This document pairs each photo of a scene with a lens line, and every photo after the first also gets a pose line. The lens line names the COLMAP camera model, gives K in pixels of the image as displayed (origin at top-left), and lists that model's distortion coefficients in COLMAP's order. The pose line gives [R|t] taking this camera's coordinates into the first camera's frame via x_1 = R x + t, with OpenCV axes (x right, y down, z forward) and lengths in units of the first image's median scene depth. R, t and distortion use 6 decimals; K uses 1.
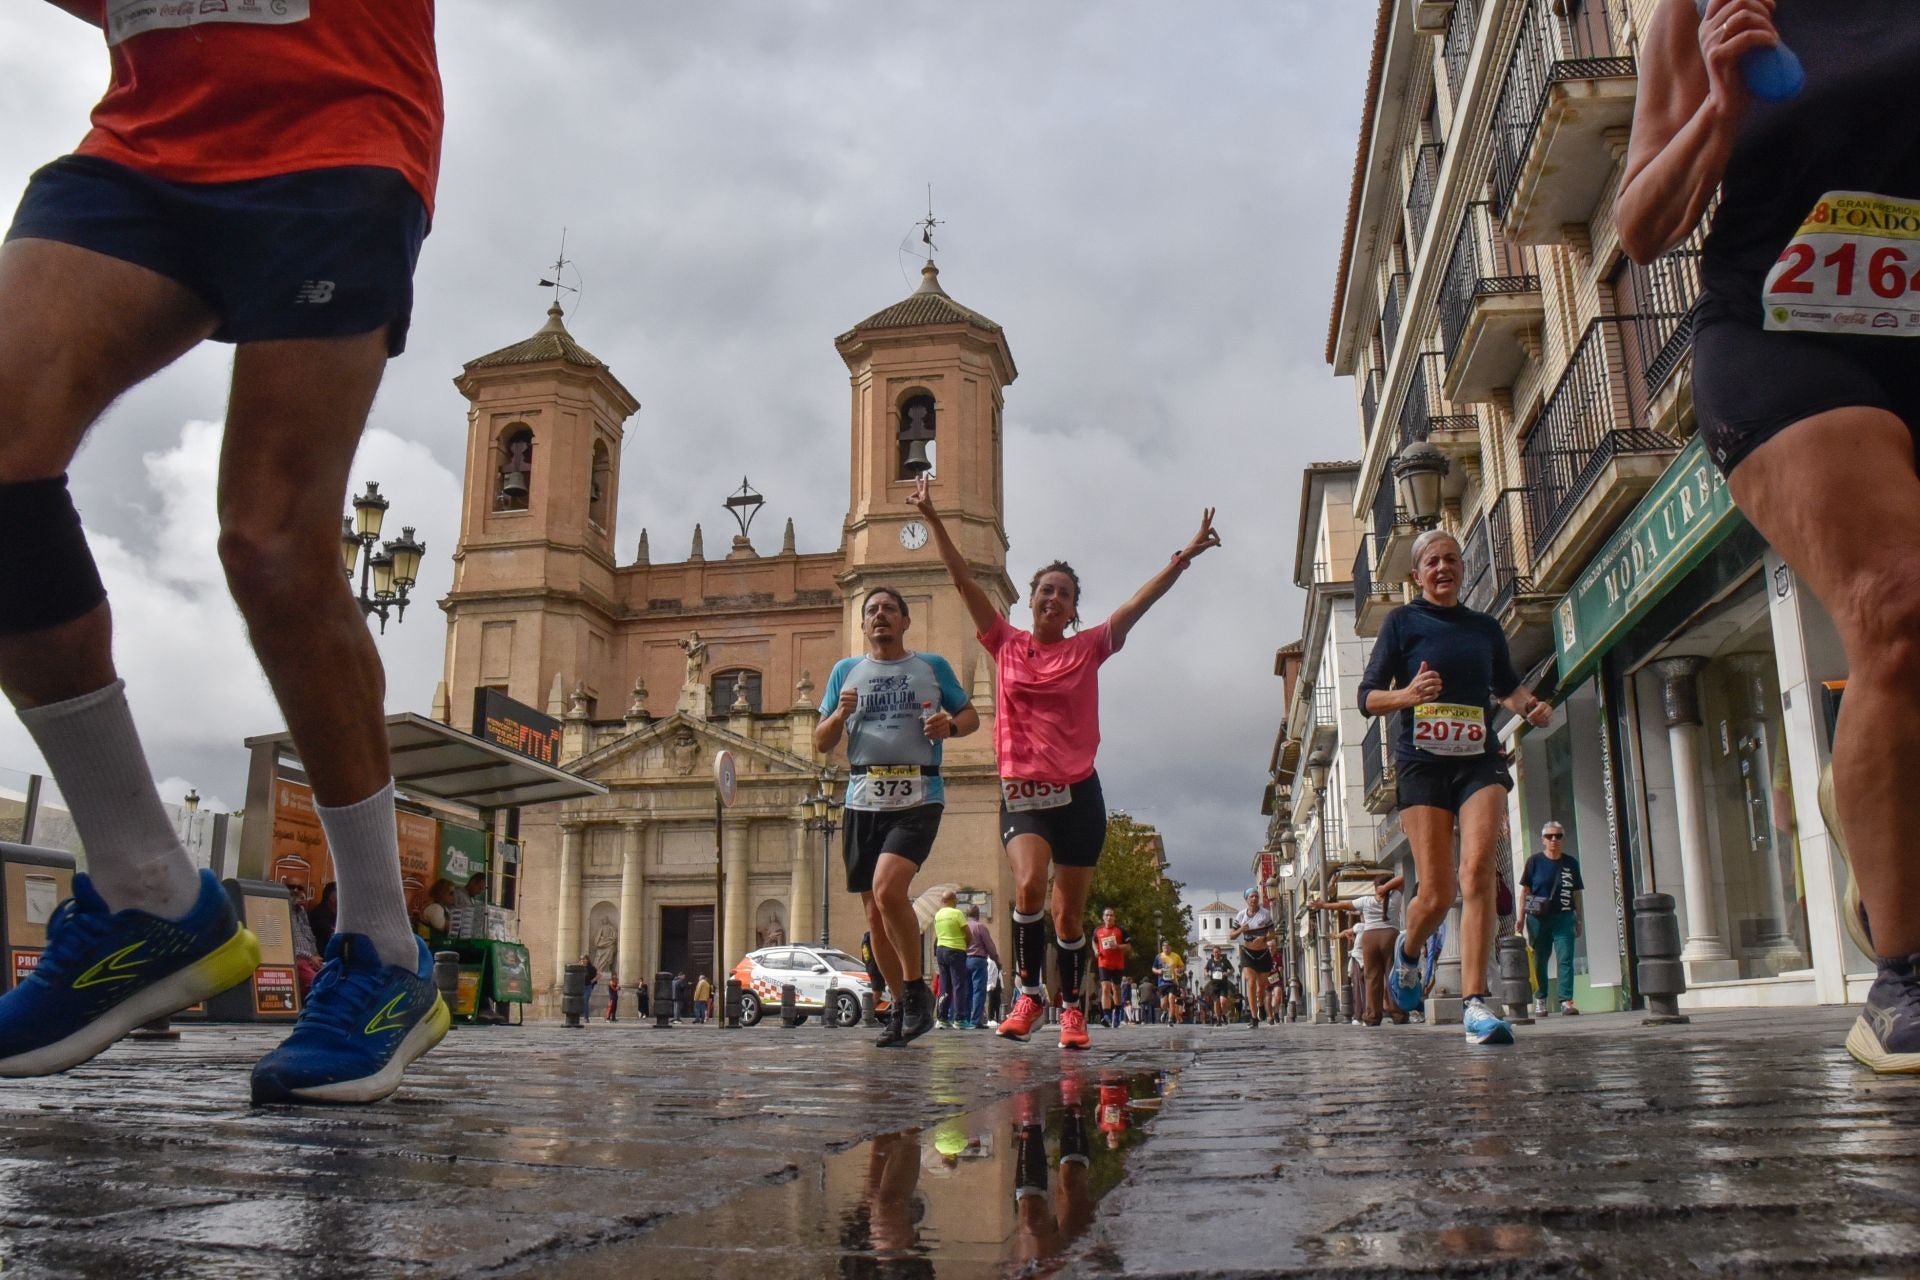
lens RADIAL K [[1594.9, 0, 963.7], [0, 1594.9, 651.6], [0, 0, 1]] dist [-0.173141, 0.116453]
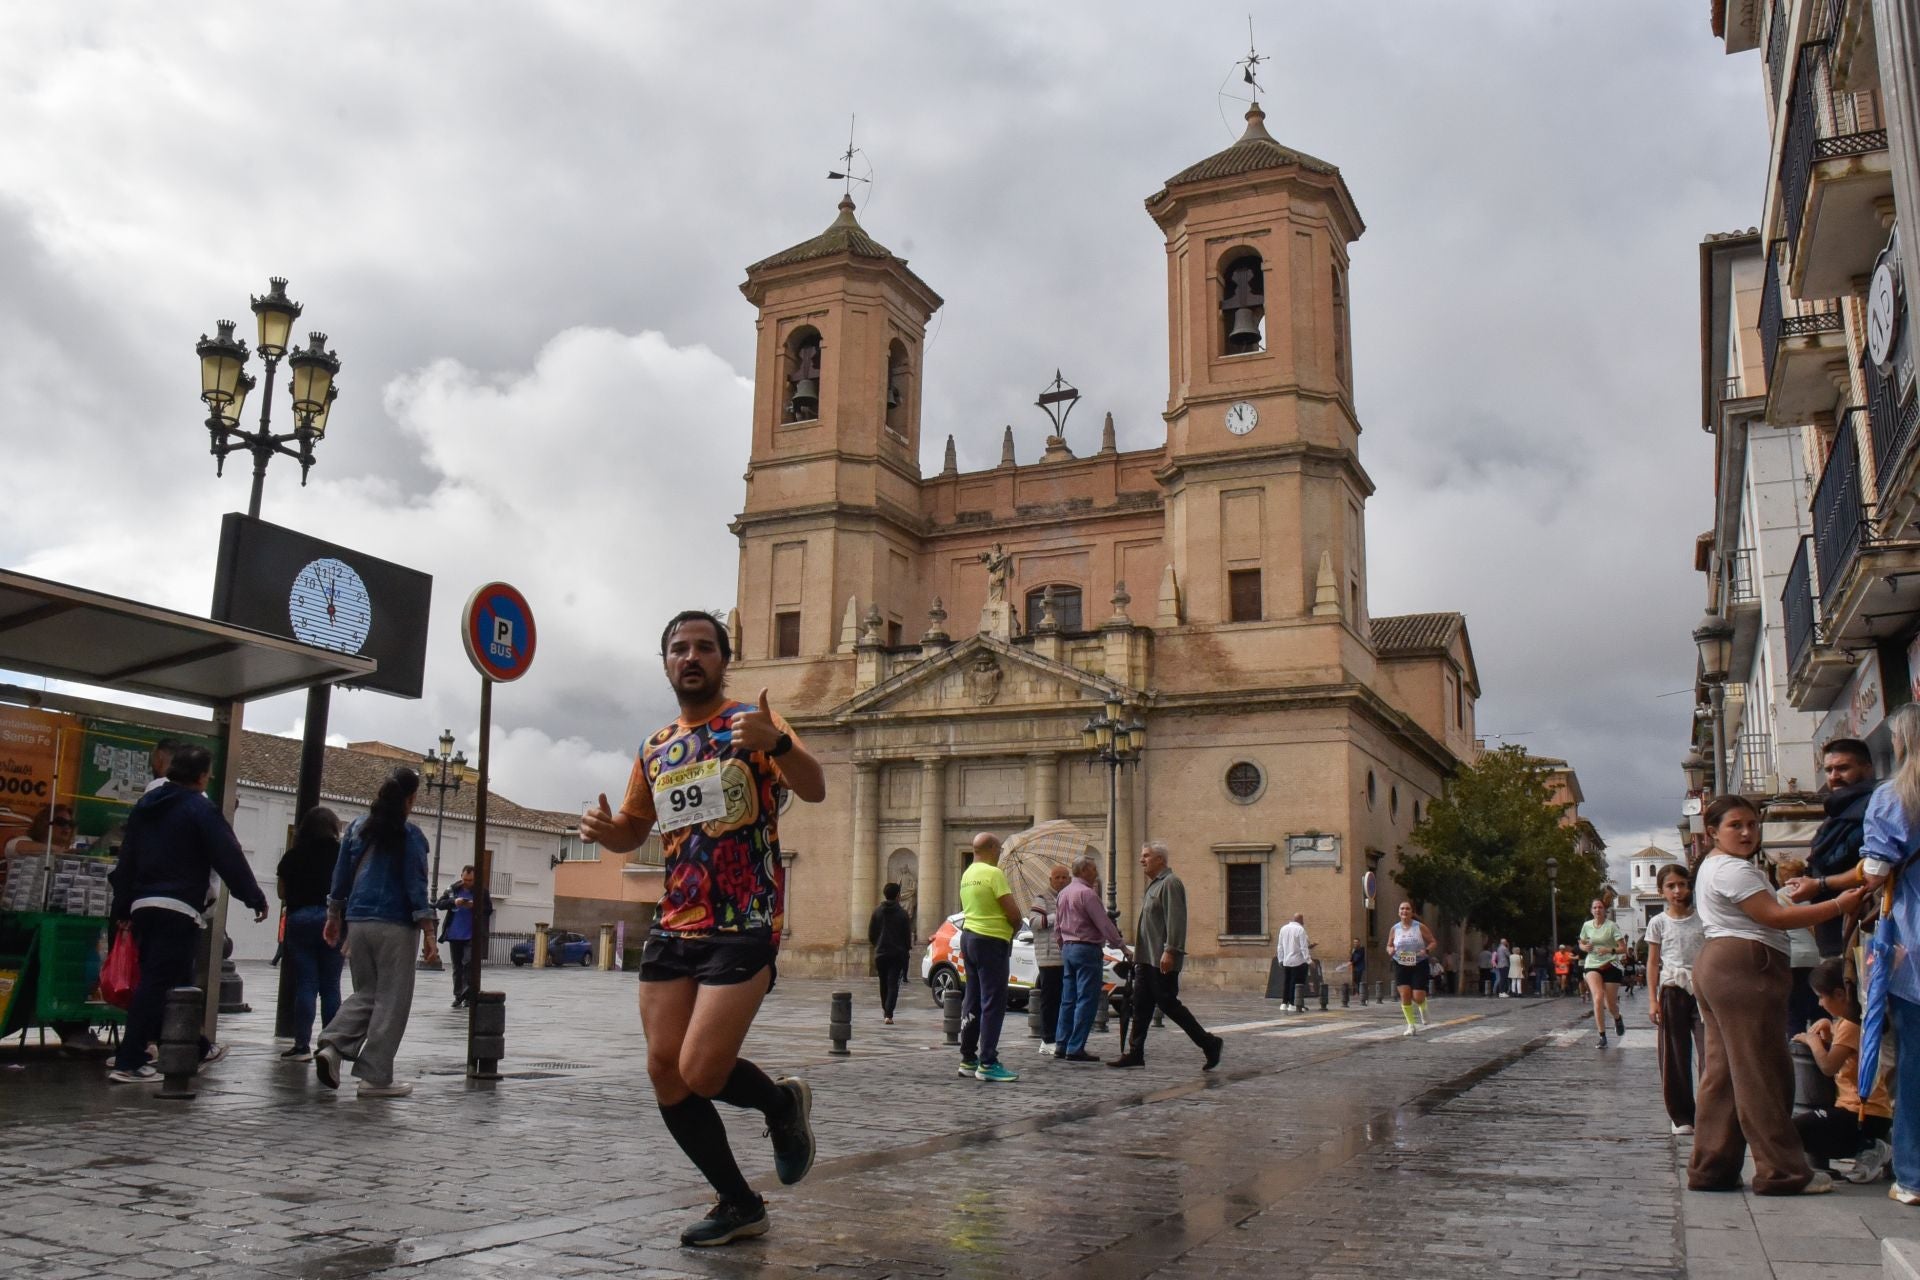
lens RADIAL K [[1594.9, 0, 922.8], [0, 1594.9, 657.8], [0, 0, 1]] dist [-0.173141, 0.116453]
pose [[0.958464, -0.025403, -0.284081, 0.042722], [0.036225, 0.998802, 0.032906, 0.021535], [0.282904, -0.041830, 0.958236, 0.142929]]
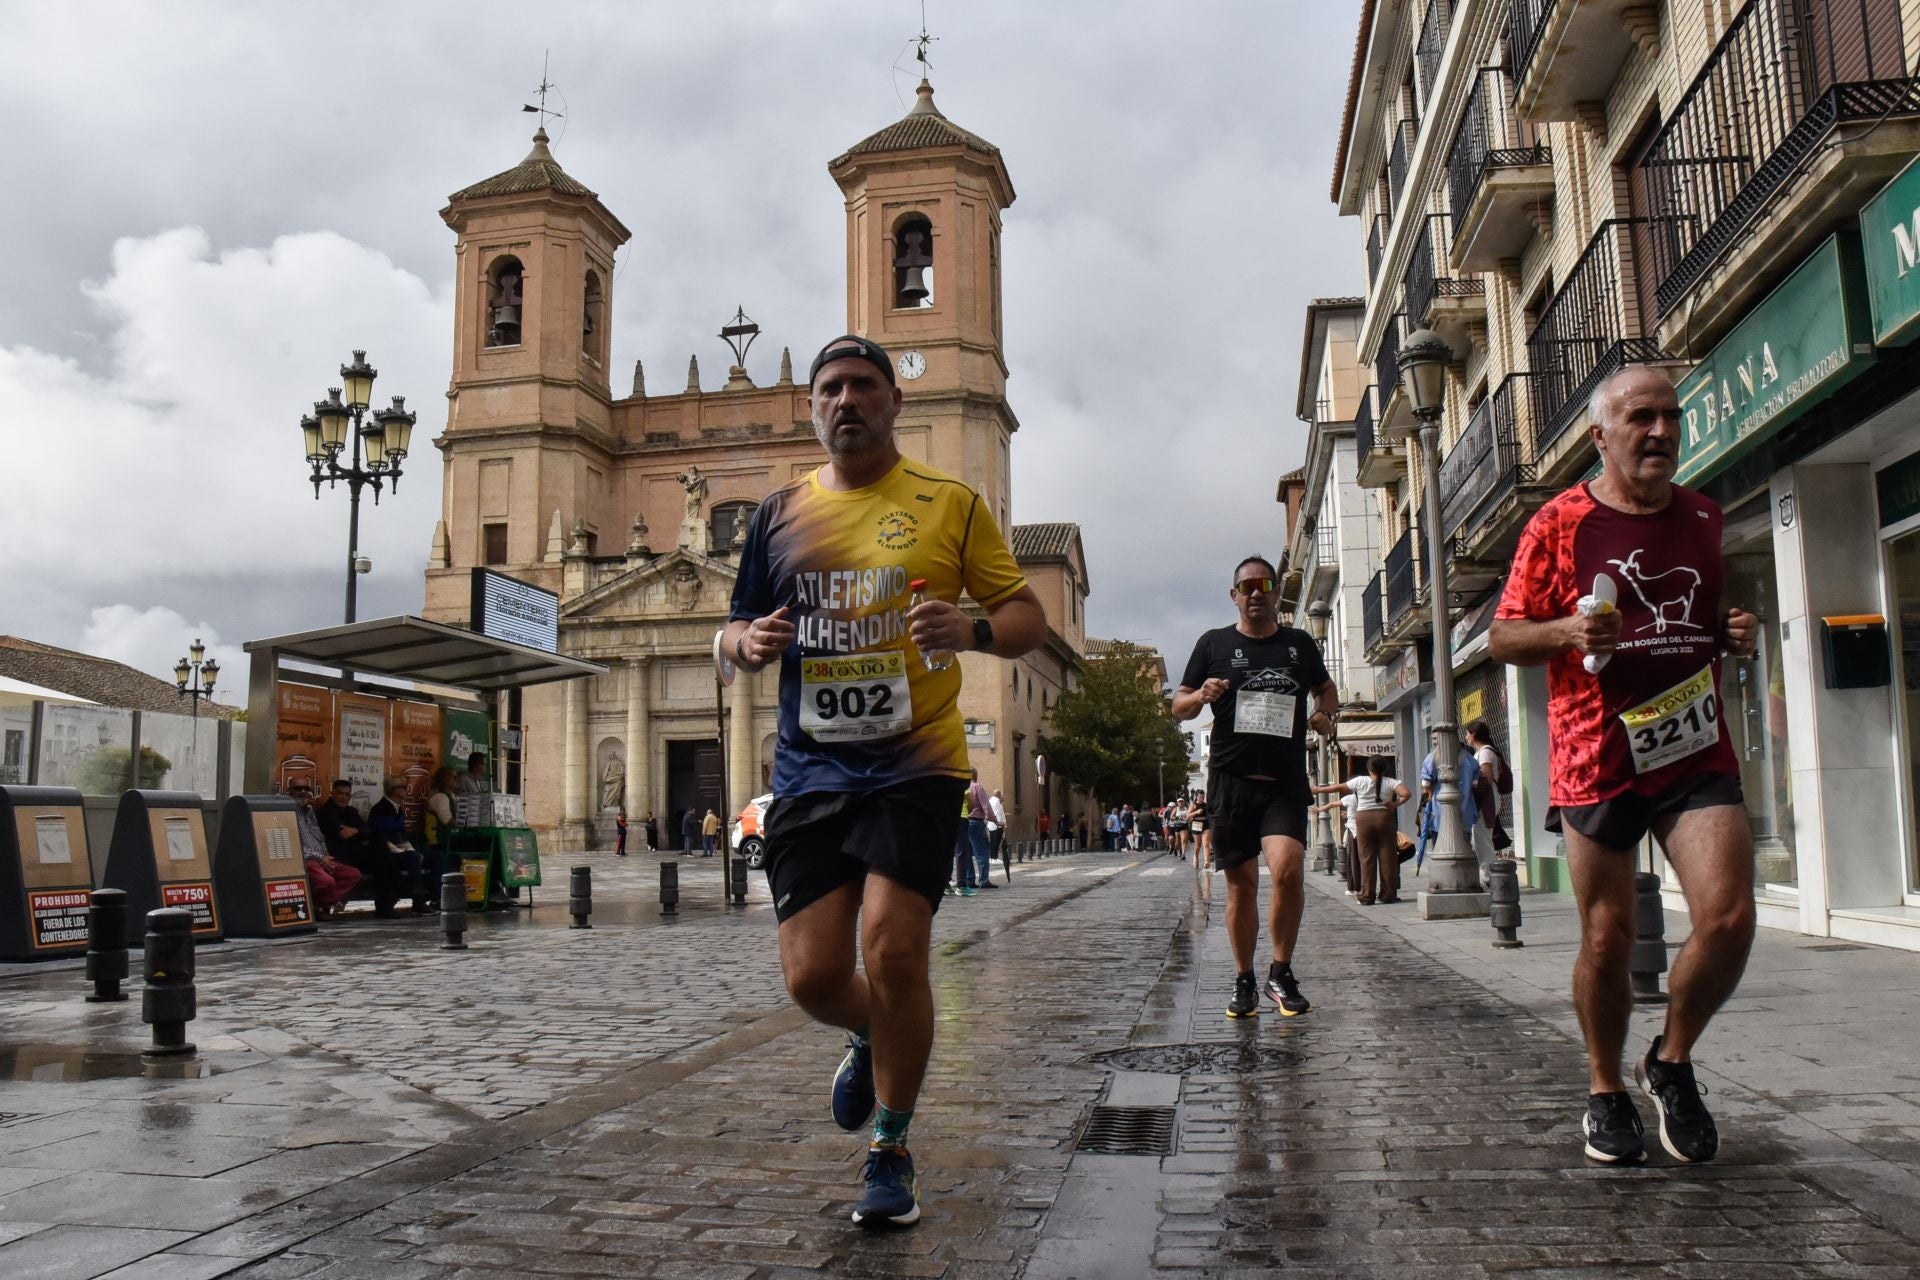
lens RADIAL K [[1594.9, 0, 962.9], [0, 1594.9, 680.1], [0, 0, 1]] dist [-0.173141, 0.116453]
pose [[0.999930, -0.011481, -0.002840, 0.000733], [0.011758, 0.990904, 0.134056, -0.010858], [0.001275, -0.134080, 0.990970, 0.001196]]
